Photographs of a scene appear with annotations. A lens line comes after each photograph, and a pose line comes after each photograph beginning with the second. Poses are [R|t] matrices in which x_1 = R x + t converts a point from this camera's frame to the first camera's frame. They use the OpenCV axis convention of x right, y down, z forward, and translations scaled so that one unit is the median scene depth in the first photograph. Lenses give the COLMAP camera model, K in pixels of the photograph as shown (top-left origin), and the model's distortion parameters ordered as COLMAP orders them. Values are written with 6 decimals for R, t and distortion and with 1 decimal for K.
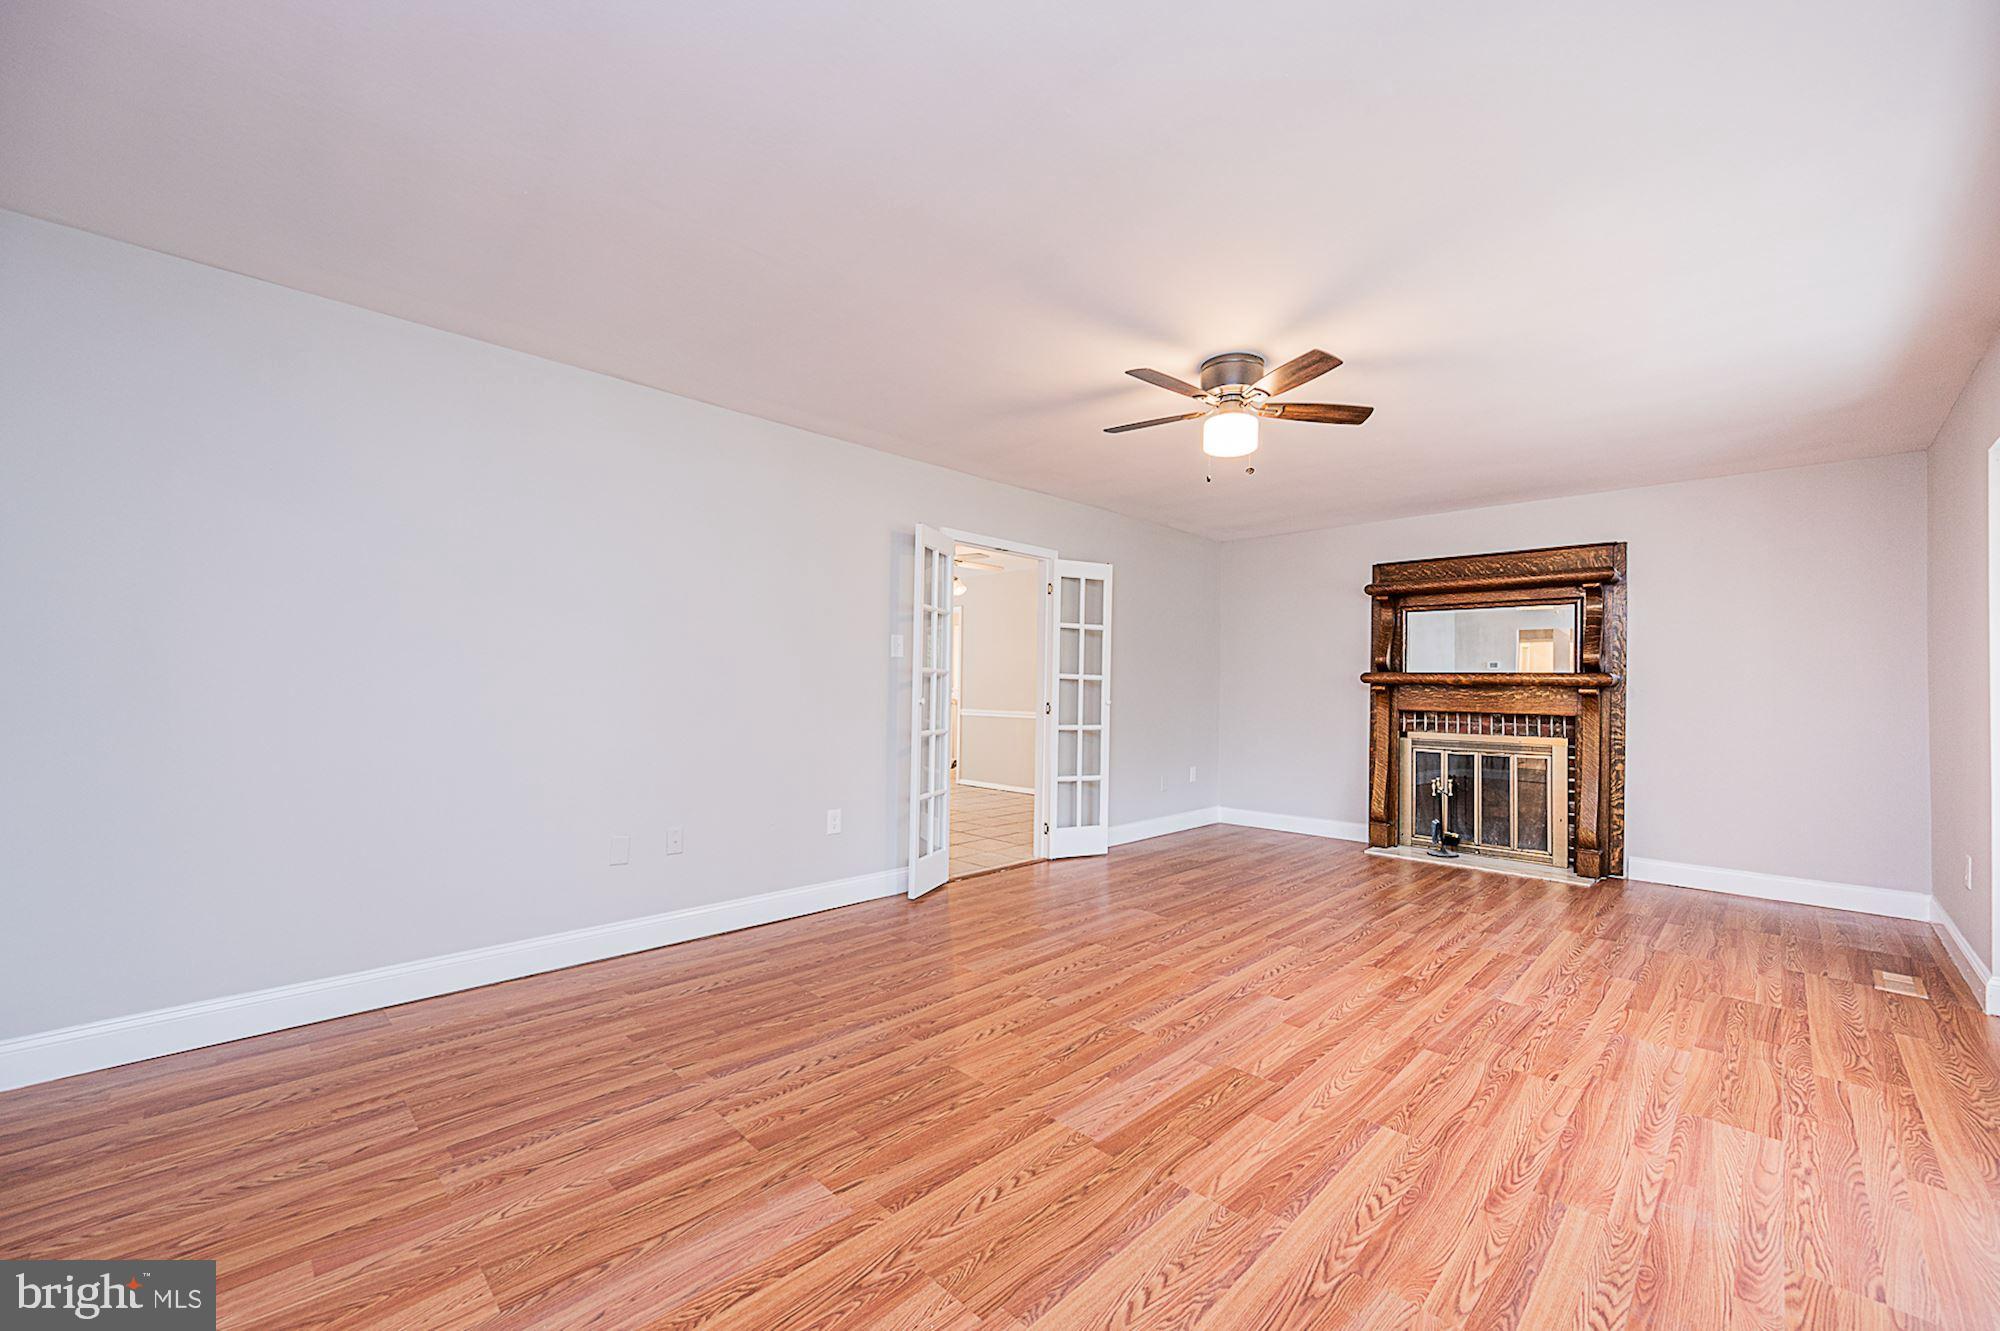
lens RADIAL K [[773.8, 0, 1000.2], [0, 773.8, 660.5], [0, 0, 1]] dist [0.003140, 0.000470]
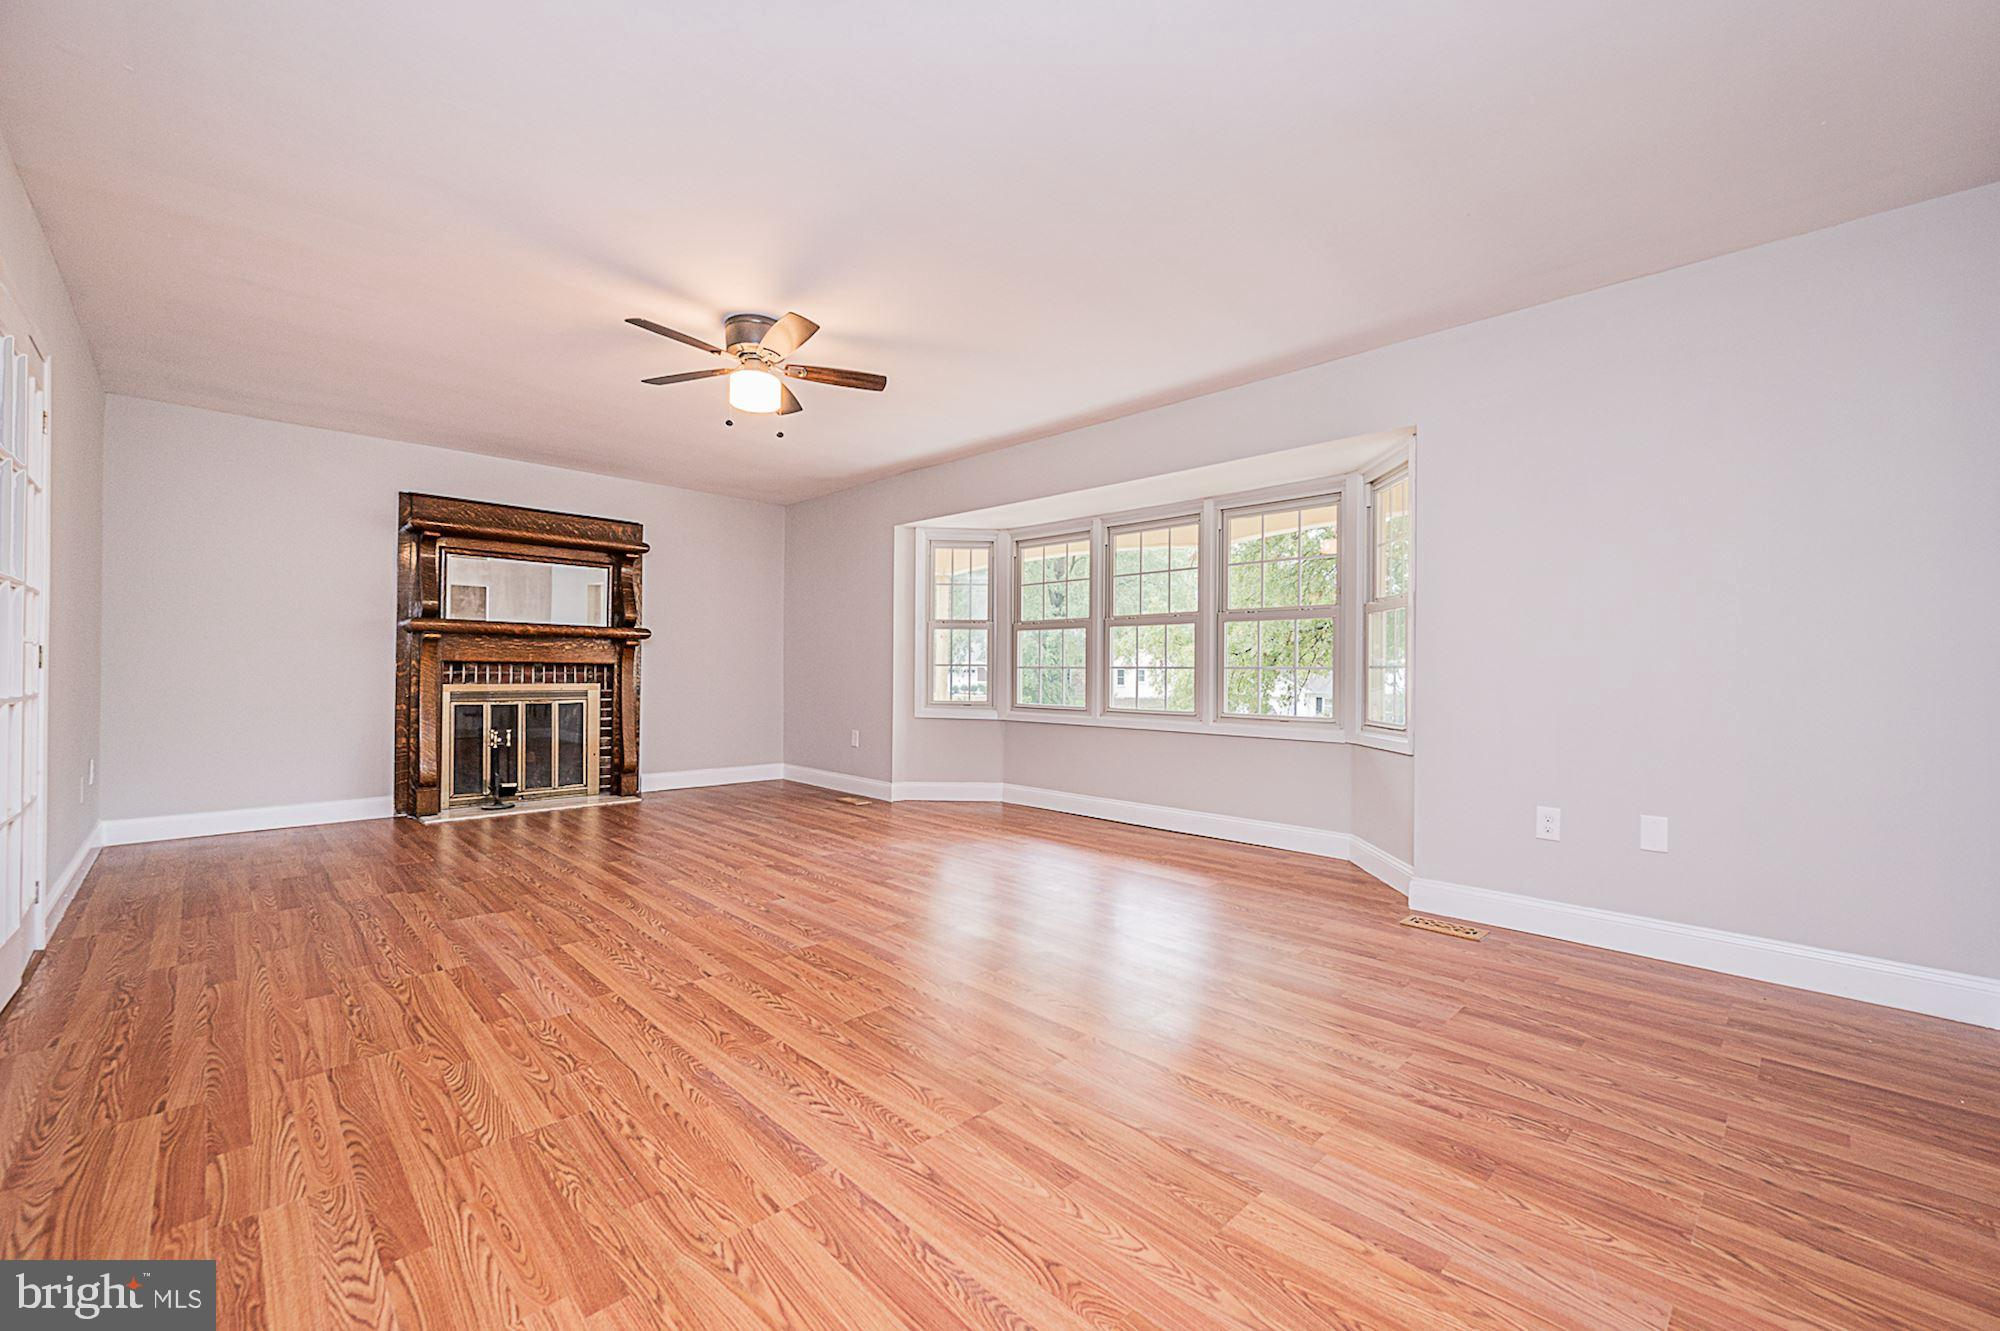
lens RADIAL K [[819.9, 0, 1000.0], [0, 819.9, 665.5], [0, 0, 1]] dist [0.000866, -0.000017]
pose [[0.018831, -0.007711, 0.999793, -0.660266], [-0.046148, 0.998898, 0.008573, 0.048130], [-0.998757, -0.046300, 0.018455, 0.513190]]
